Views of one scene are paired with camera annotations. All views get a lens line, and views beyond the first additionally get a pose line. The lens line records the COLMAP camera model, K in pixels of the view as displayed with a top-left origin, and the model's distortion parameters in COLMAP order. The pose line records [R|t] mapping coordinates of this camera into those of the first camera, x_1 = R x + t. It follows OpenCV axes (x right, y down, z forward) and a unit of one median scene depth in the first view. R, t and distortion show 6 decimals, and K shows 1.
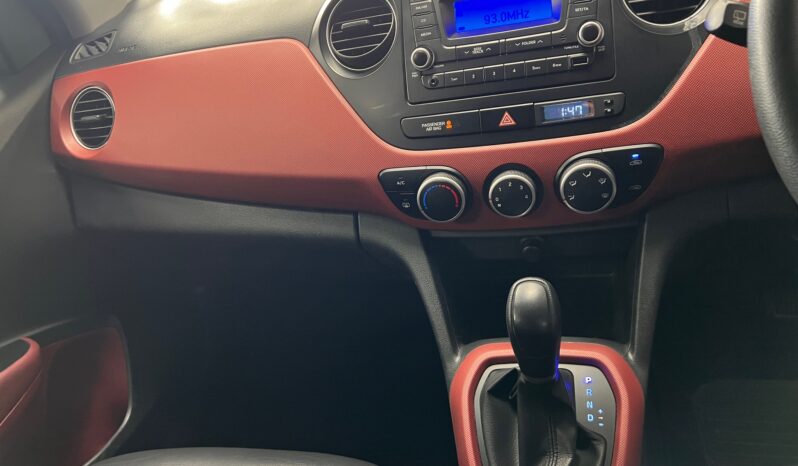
lens RADIAL K [[601.3, 0, 401.1], [0, 601.3, 233.4], [0, 0, 1]] dist [0.059109, -0.040038]
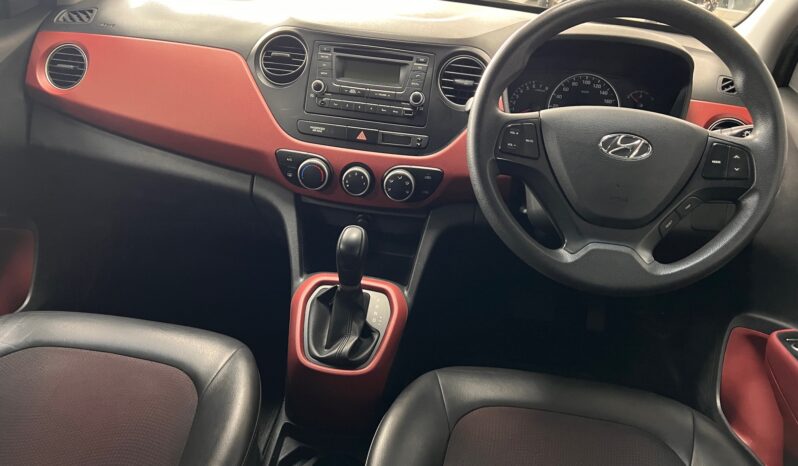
lens RADIAL K [[601.3, 0, 394.9], [0, 601.3, 235.1], [0, 0, 1]] dist [0.059109, -0.040038]
pose [[0.956637, 0.206663, 0.205269, -0.019630], [-0.194164, 0.977742, -0.079500, 0.180683], [-0.217130, 0.036196, 0.975471, -0.586807]]
